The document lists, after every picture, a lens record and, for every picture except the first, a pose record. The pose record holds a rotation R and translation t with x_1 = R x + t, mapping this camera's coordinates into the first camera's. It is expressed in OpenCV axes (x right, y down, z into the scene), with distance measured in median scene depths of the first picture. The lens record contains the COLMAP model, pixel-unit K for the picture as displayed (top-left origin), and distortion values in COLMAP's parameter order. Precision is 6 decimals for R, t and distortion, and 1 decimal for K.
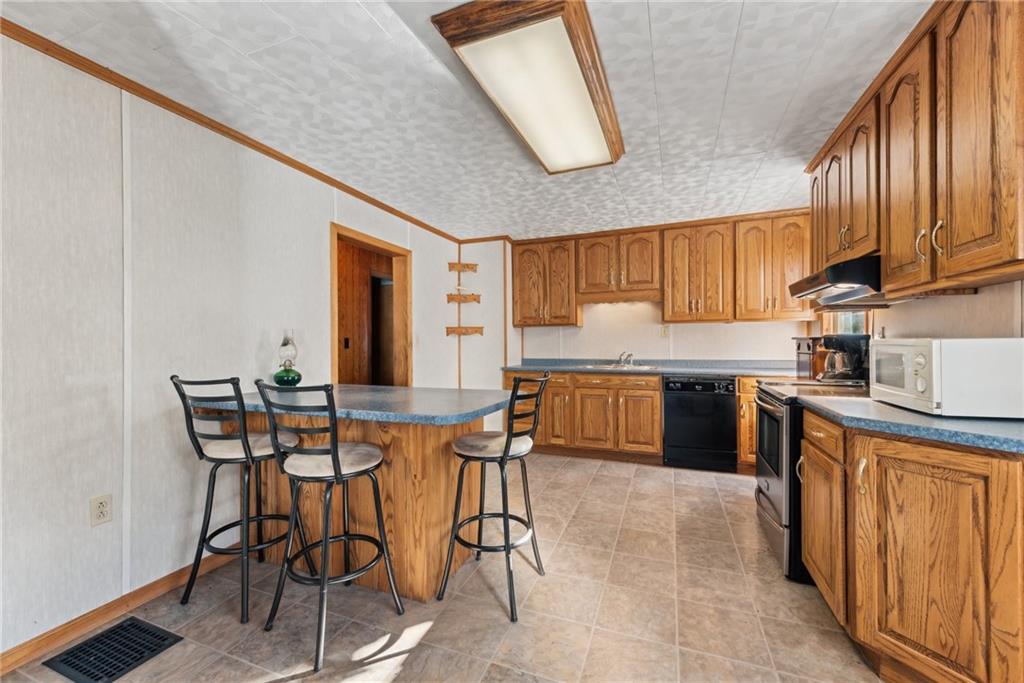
lens RADIAL K [[403.7, 0, 512.0], [0, 403.7, 341.5], [0, 0, 1]] dist [0.014577, -0.000043]
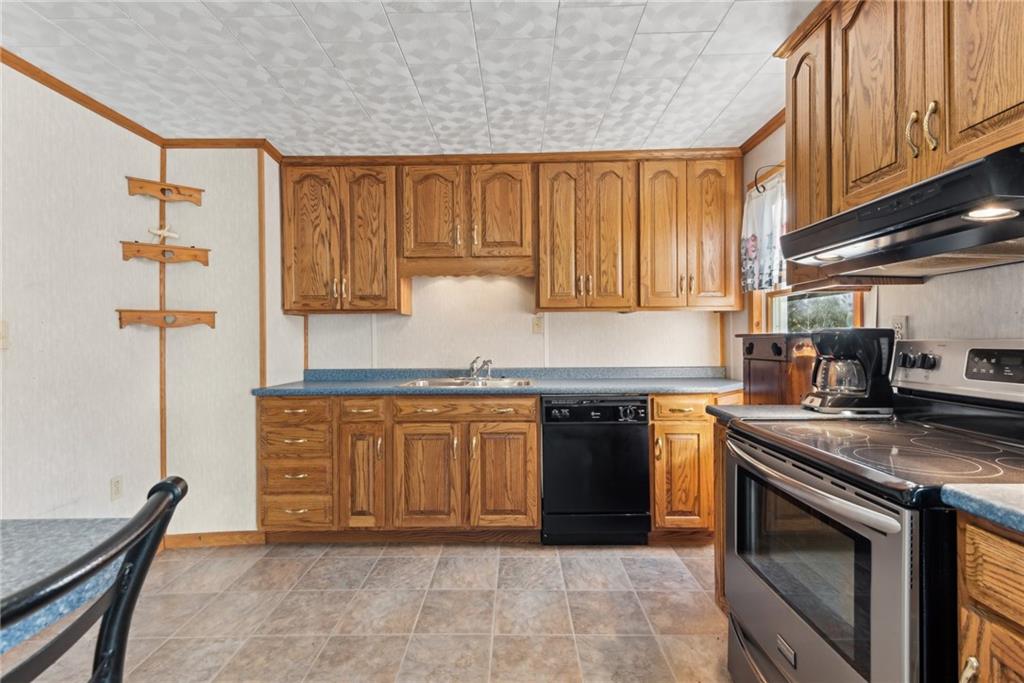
lens RADIAL K [[449.1, 0, 515.0], [0, 449.1, 348.7], [0, 0, 1]] dist [0.001929, 0.000028]
pose [[0.932350, -0.006483, 0.361500, 0.089224], [-0.000953, 0.999792, 0.020389, -0.000857], [-0.361557, -0.019354, 0.932149, 0.367382]]
